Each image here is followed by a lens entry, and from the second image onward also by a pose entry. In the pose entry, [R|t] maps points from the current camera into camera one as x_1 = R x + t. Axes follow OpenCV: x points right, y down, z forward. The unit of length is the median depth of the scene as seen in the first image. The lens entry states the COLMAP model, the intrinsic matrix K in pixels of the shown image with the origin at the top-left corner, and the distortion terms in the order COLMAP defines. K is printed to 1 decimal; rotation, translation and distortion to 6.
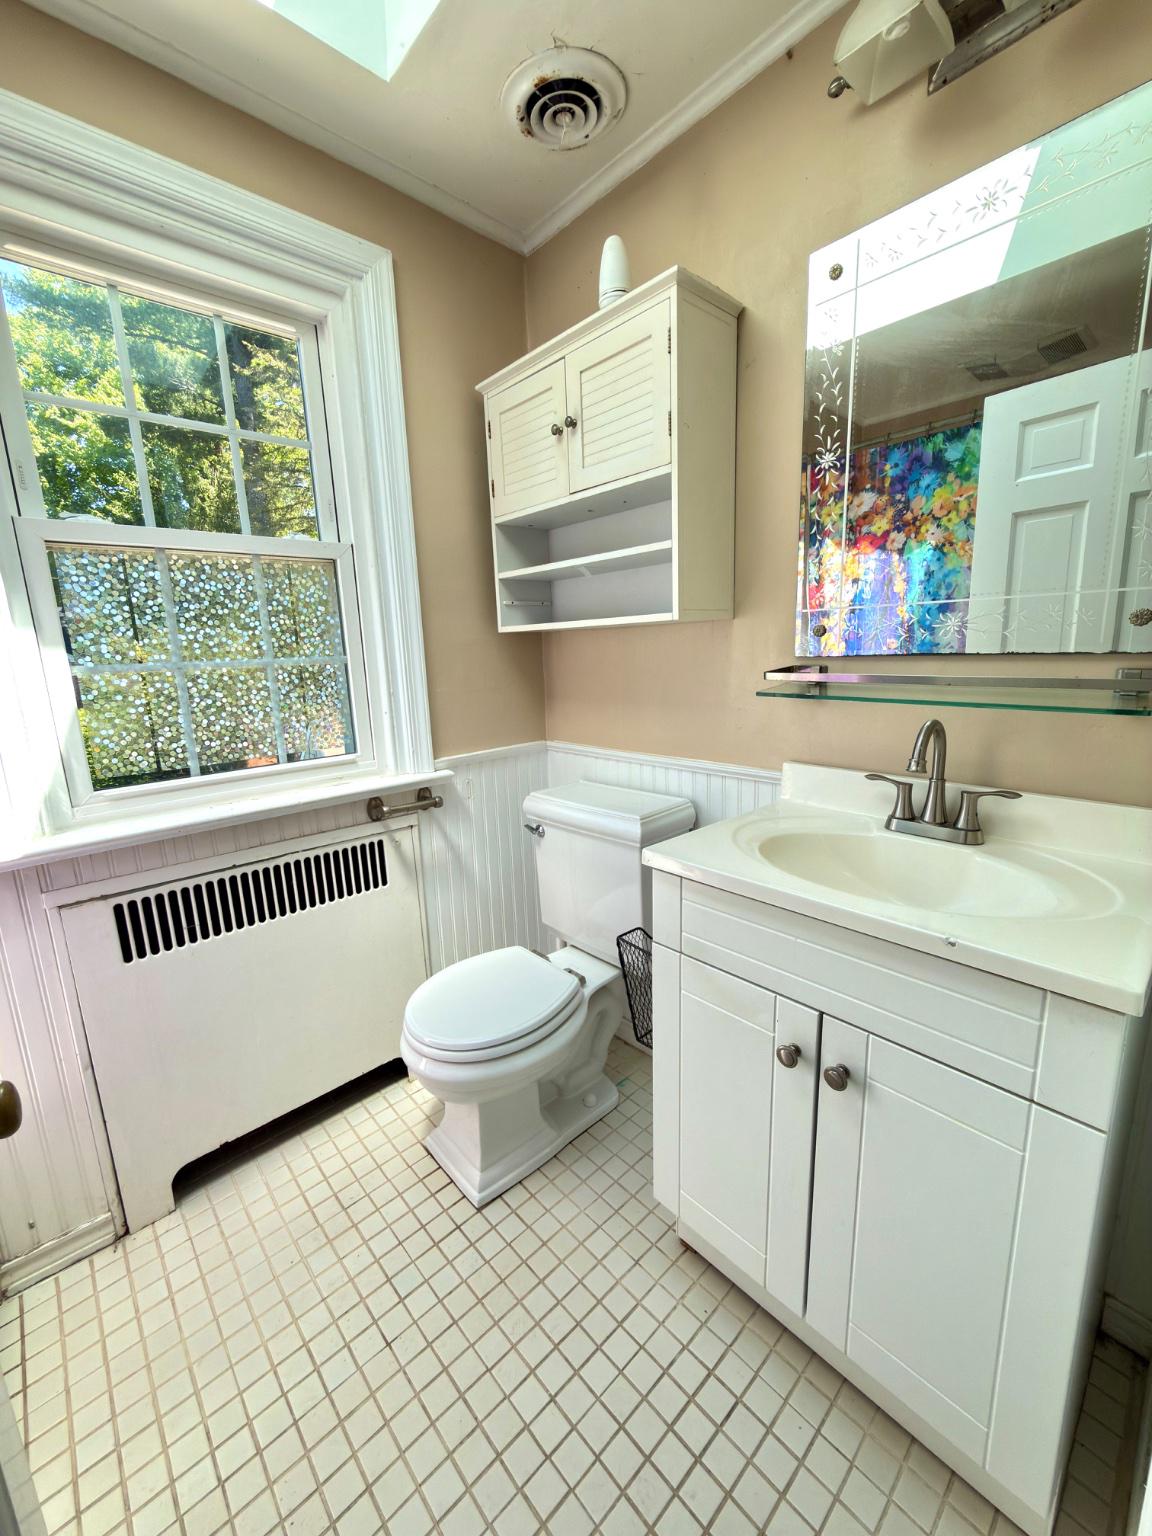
lens RADIAL K [[615.2, 0, 579.8], [0, 615.2, 769.9], [0, 0, 1]] dist [-0.001119, 0.000627]
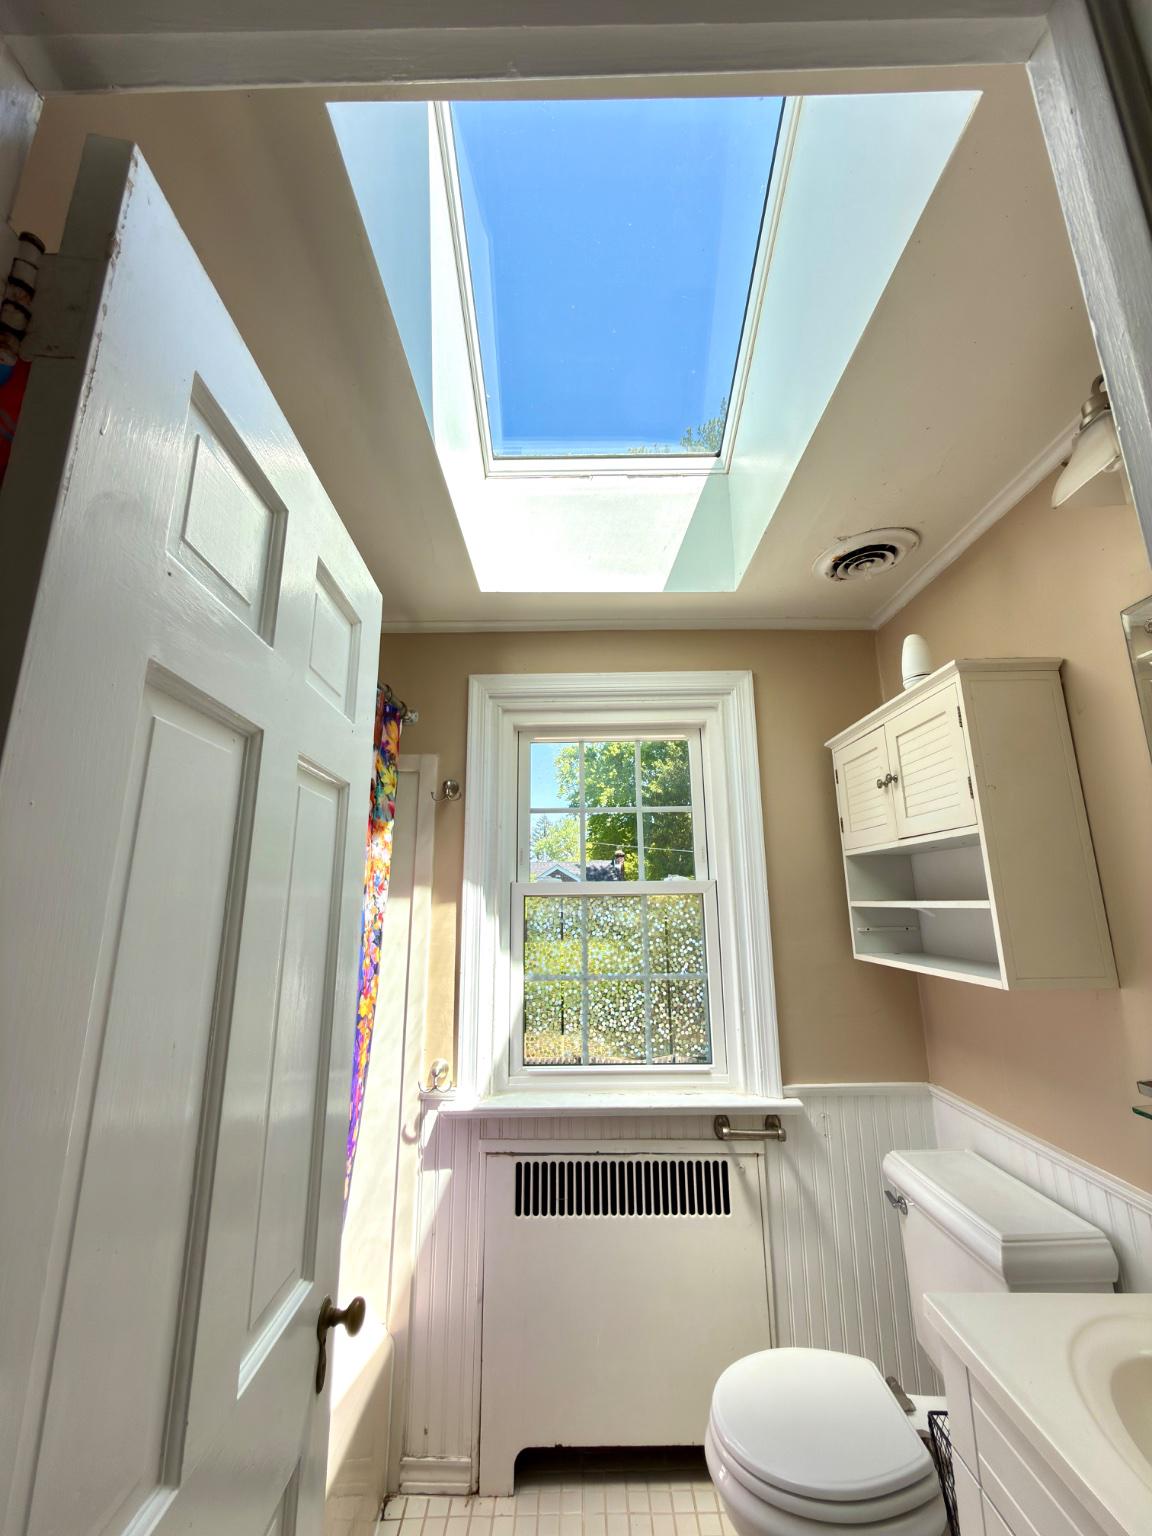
lens RADIAL K [[615.2, 0, 572.1], [0, 615.2, 763.7], [0, 0, 1]] dist [-0.001119, 0.000627]
pose [[0.728686, -0.122030, -0.673888, 0.296005], [-0.150561, 0.931378, -0.331462, -0.141205], [0.668093, 0.342993, 0.660309, -0.093242]]
